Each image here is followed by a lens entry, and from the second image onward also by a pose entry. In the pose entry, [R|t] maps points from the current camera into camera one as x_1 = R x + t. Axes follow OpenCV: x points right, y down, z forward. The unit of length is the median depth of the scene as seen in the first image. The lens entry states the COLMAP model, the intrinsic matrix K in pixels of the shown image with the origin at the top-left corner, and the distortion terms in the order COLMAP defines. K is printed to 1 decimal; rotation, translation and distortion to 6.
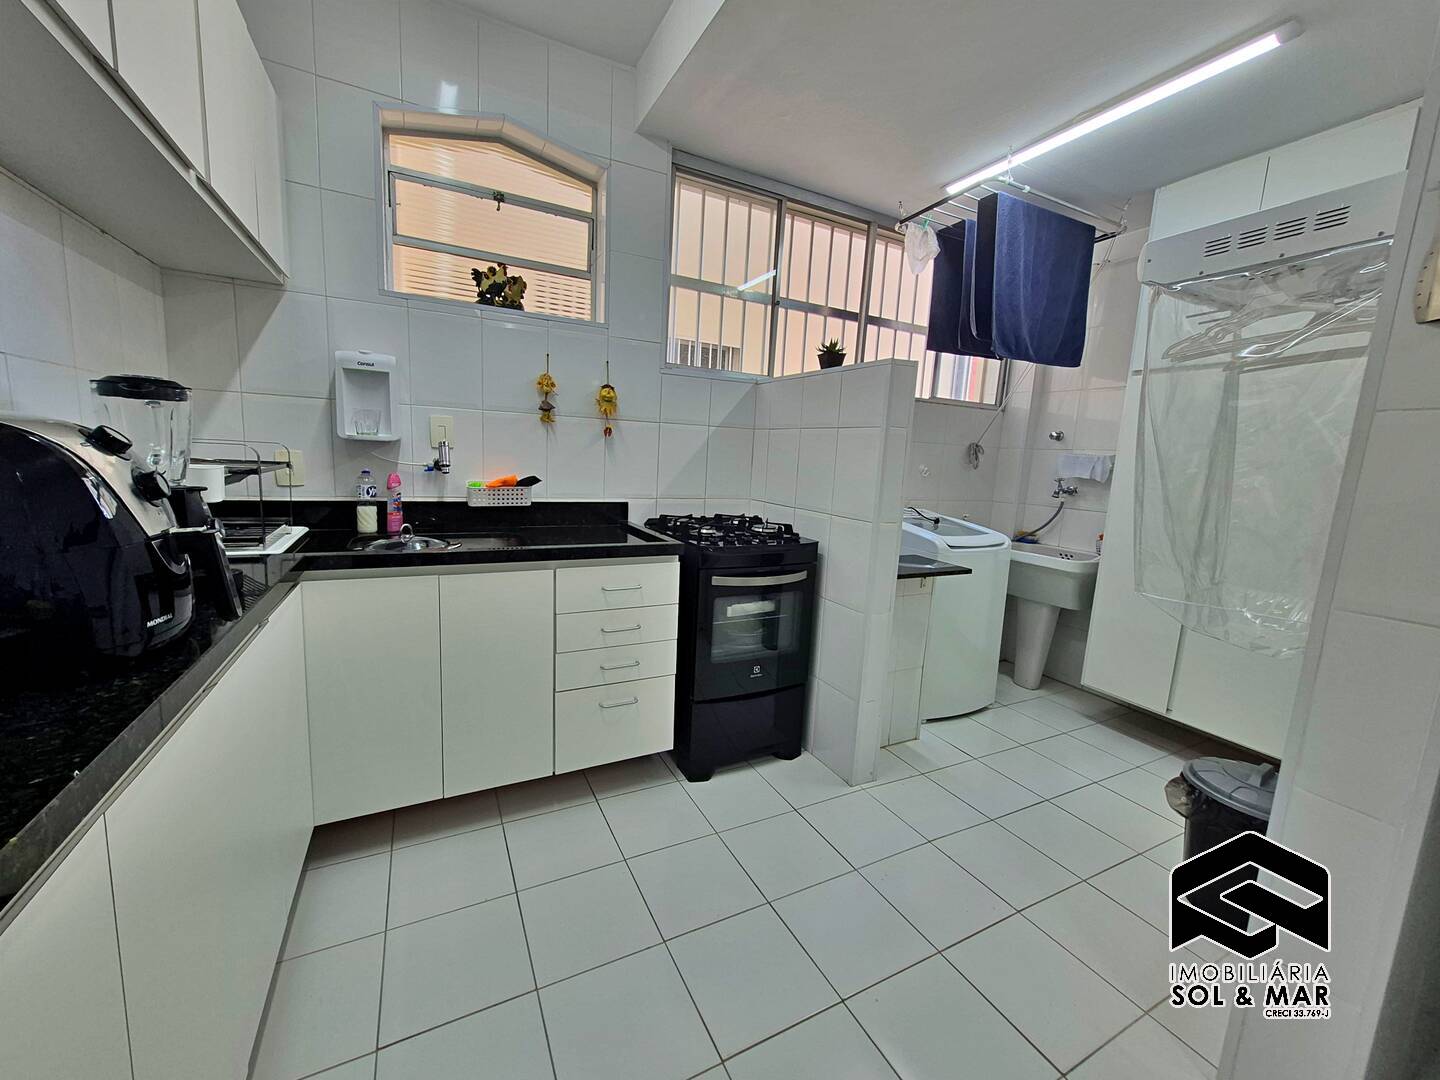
lens RADIAL K [[558.2, 0, 707.8], [0, 558.2, 533.8], [0, 0, 1]] dist [0.002384, 0.000174]
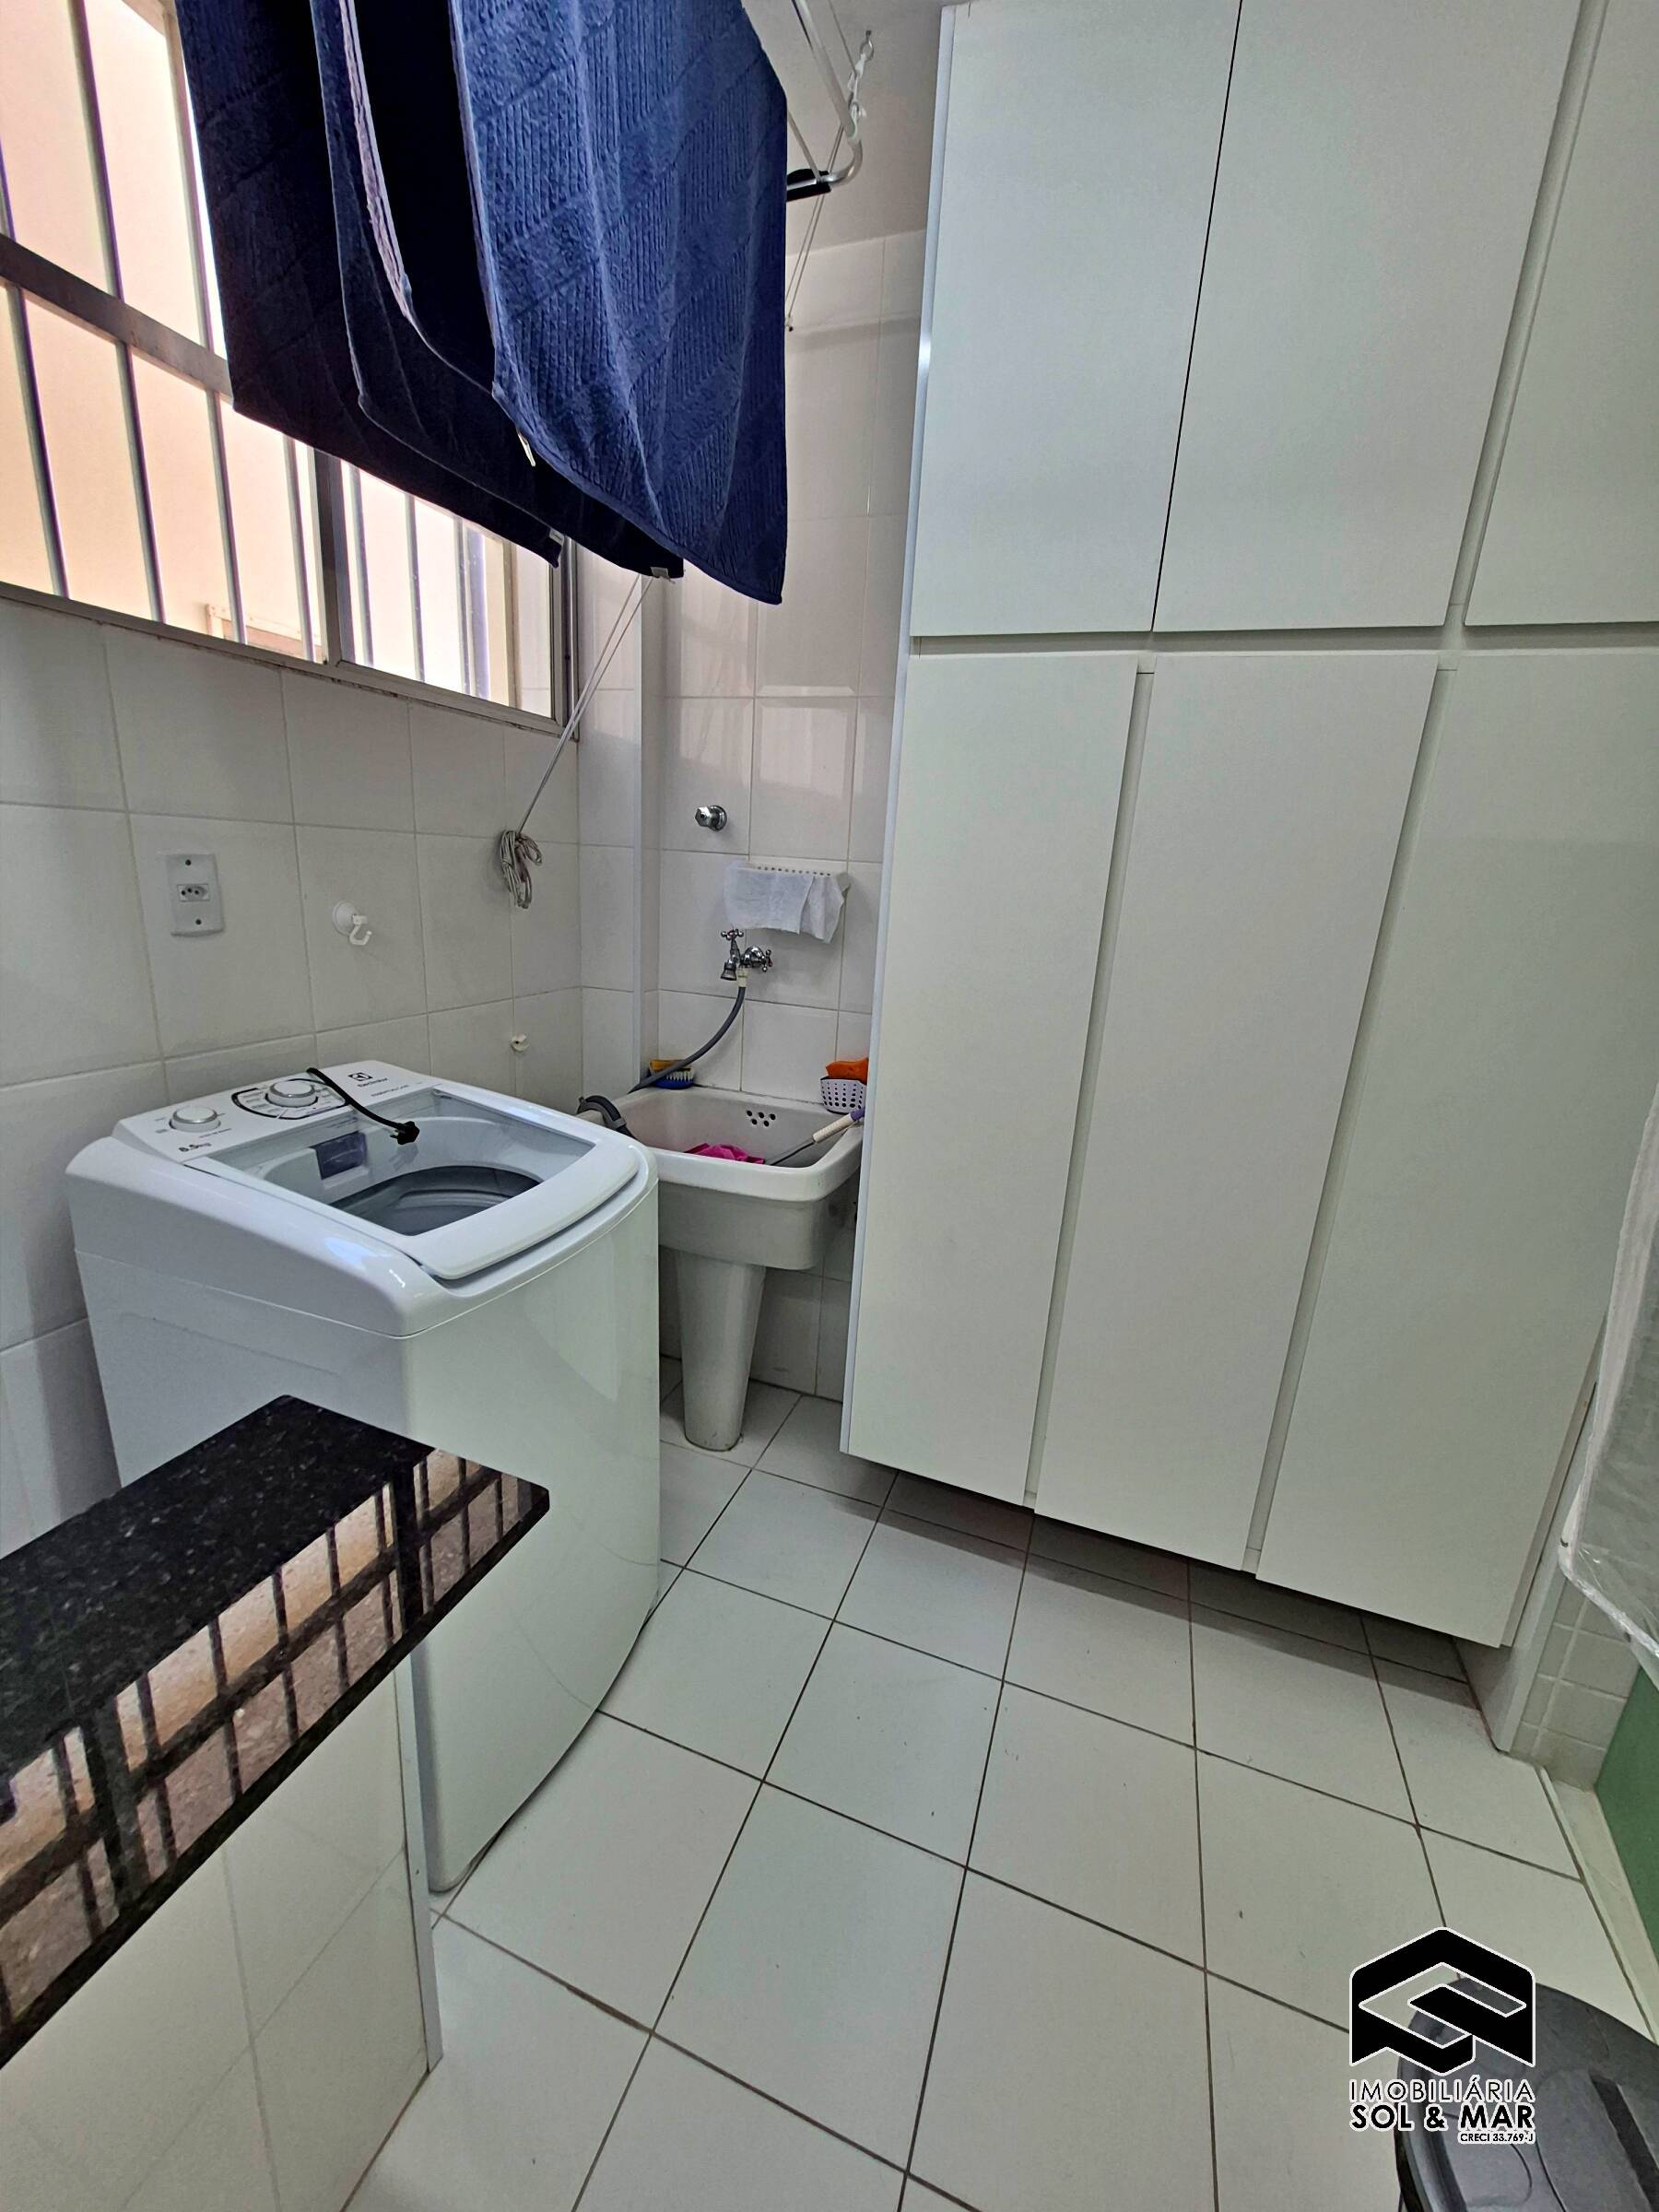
lens RADIAL K [[857.5, 0, 834.9], [0, 857.5, 1093.2], [0, 0, 1]] dist [0.002384, 0.000174]
pose [[0.722094, -0.181310, 0.667613, 0.258159], [0.077363, 0.980155, 0.182513, -0.091344], [-0.687456, -0.080143, 0.721790, 0.505853]]
